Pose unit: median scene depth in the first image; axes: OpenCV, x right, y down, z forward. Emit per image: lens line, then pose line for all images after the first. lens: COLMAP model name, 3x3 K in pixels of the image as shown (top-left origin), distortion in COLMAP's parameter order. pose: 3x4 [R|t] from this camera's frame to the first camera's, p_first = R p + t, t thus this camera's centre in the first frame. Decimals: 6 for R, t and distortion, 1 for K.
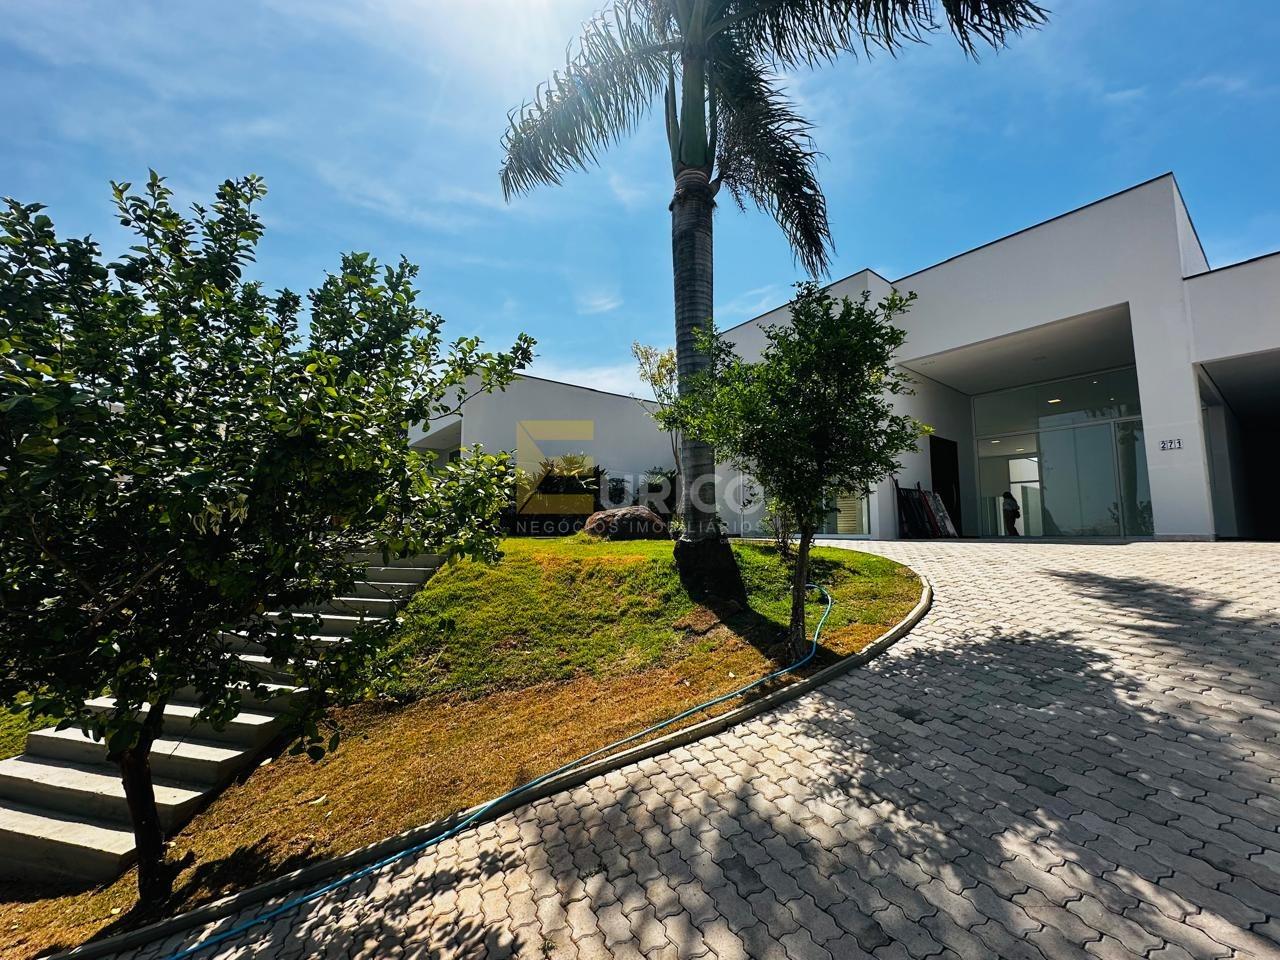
lens RADIAL K [[503.9, 0, 644.1], [0, 503.9, 476.5], [0, 0, 1]] dist [-0.010914, 0.000624]
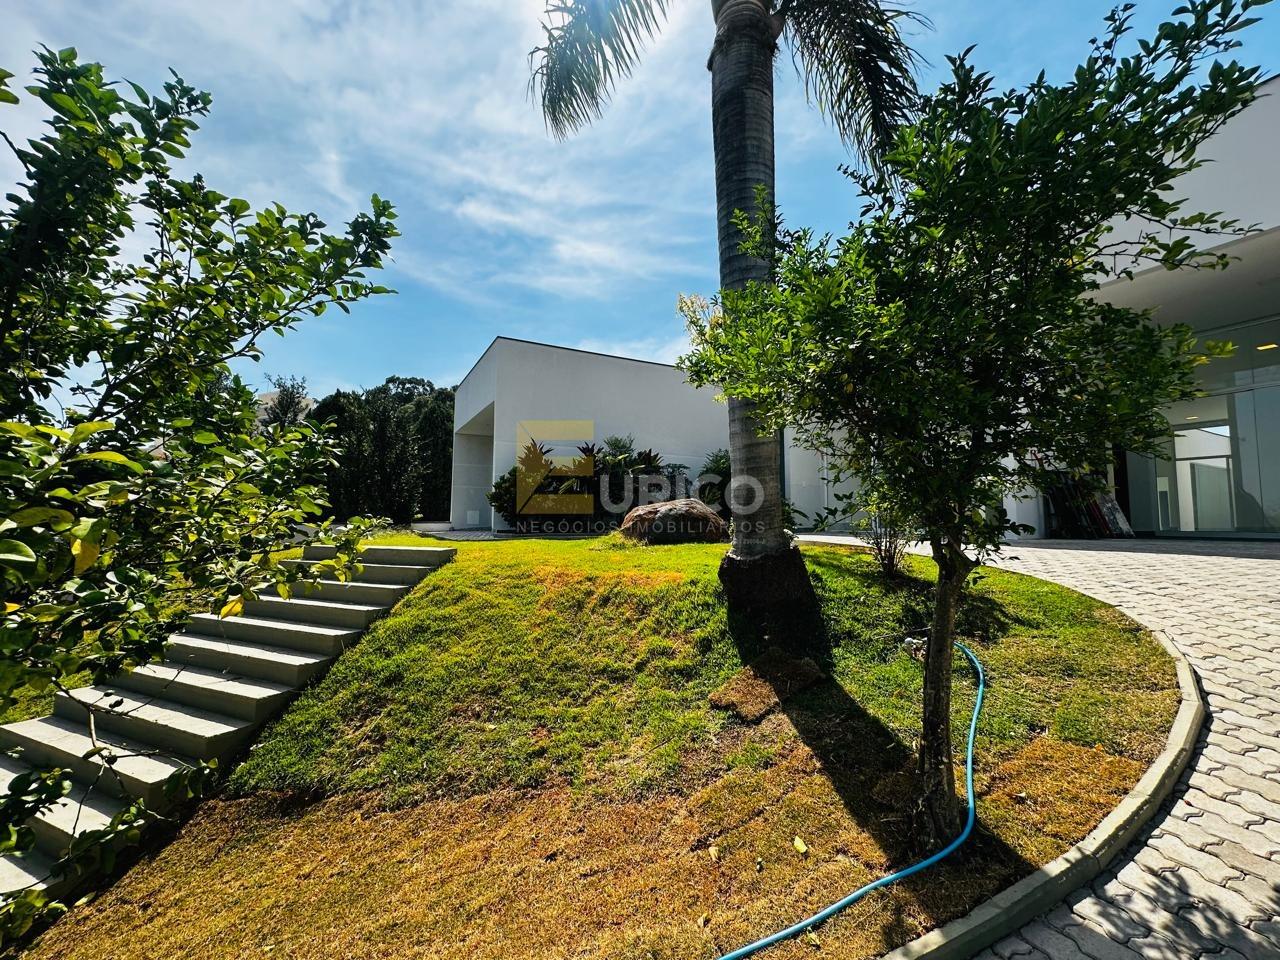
lens RADIAL K [[520.4, 0, 636.8], [0, 520.4, 479.0], [0, 0, 1]] dist [-0.004169, 0.000018]
pose [[0.987123, -0.013876, -0.159362, 0.077511], [0.019495, 0.999240, 0.033755, -0.003463], [0.158773, -0.036427, 0.986643, 0.358288]]
